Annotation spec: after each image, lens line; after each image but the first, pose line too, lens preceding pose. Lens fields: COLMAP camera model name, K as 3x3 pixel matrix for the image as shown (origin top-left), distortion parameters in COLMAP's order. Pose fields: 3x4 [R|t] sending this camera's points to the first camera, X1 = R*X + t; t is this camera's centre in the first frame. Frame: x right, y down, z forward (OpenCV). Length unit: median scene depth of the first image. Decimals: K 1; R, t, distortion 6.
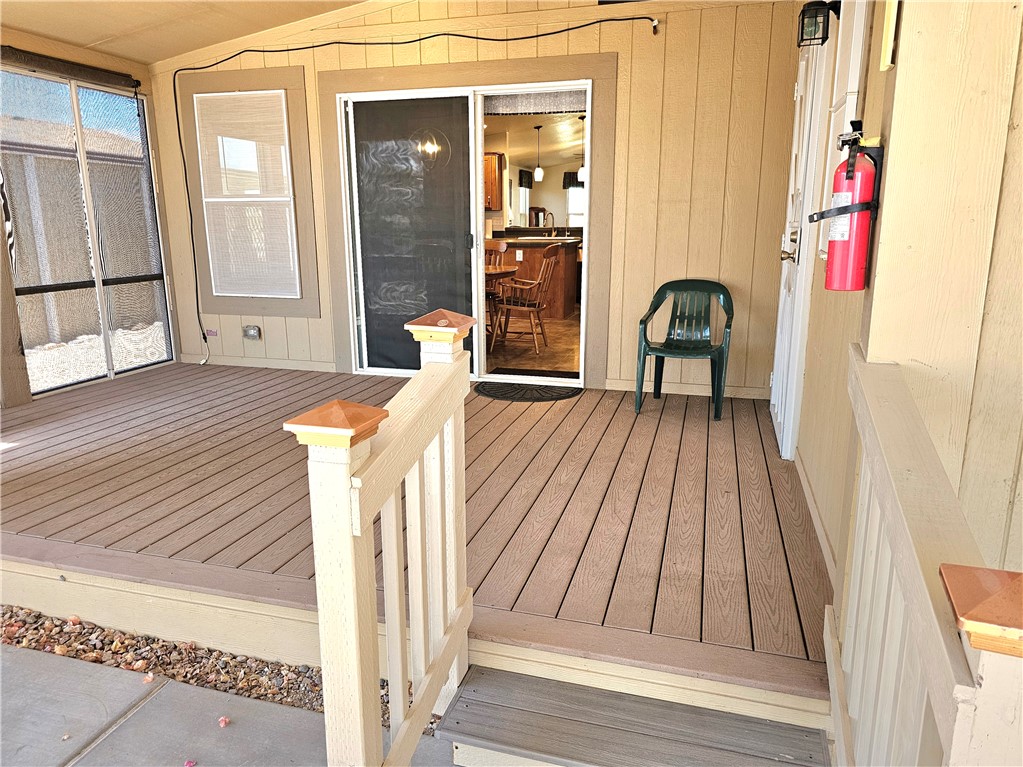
lens RADIAL K [[701.6, 0, 511.5], [0, 701.6, 383.5], [0, 0, 1]] dist [0.033165, -0.030161]
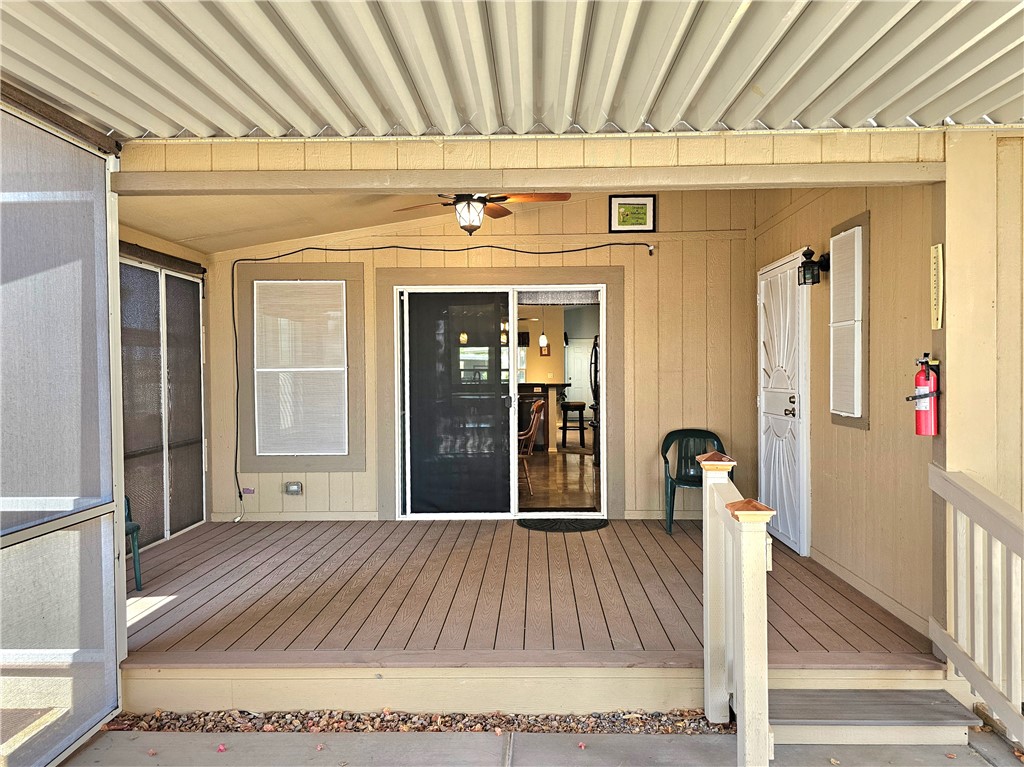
lens RADIAL K [[728.4, 0, 525.2], [0, 728.4, 384.6], [0, 0, 1]] dist [0.101123, -0.153548]
pose [[0.965723, -0.010102, 0.259376, -0.369787], [0.063436, 0.978128, -0.198094, 0.021328], [-0.251702, 0.207758, 0.945242, -0.221473]]
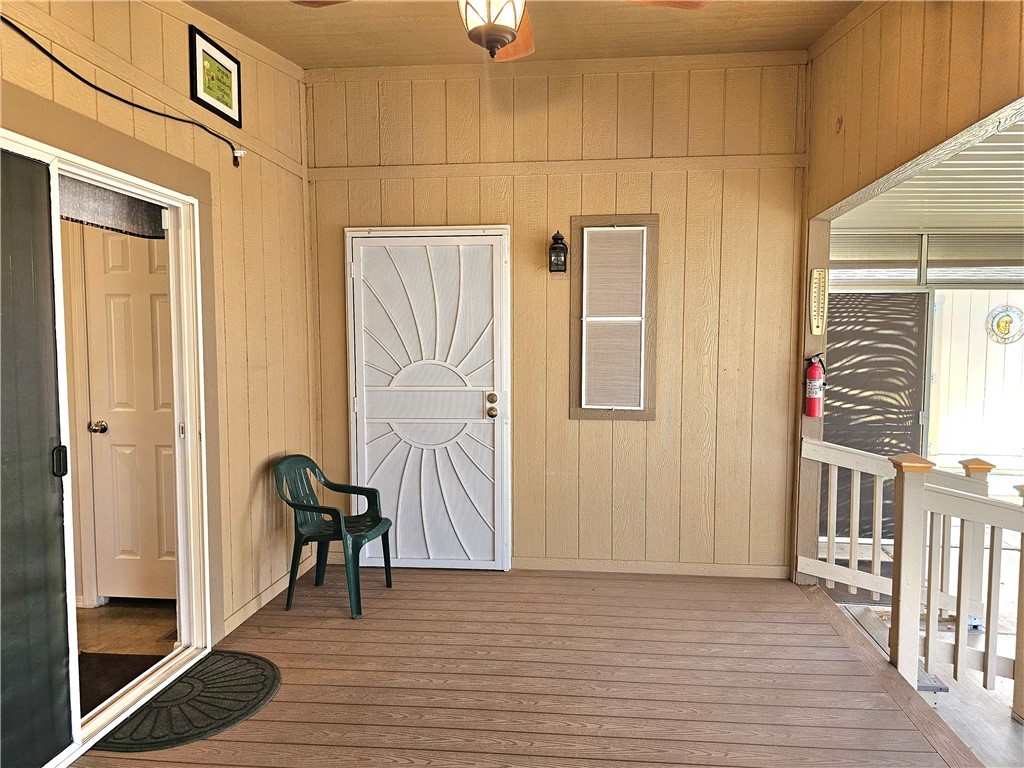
lens RADIAL K [[702.3, 0, 512.0], [0, 702.3, 384.0], [0, 0, 1]] dist [0.033165, -0.030161]
pose [[-0.187323, -0.058593, 0.980549, -0.584612], [0.217860, 0.970881, 0.099635, -0.240405], [-0.957835, 0.232286, -0.169103, 0.803023]]
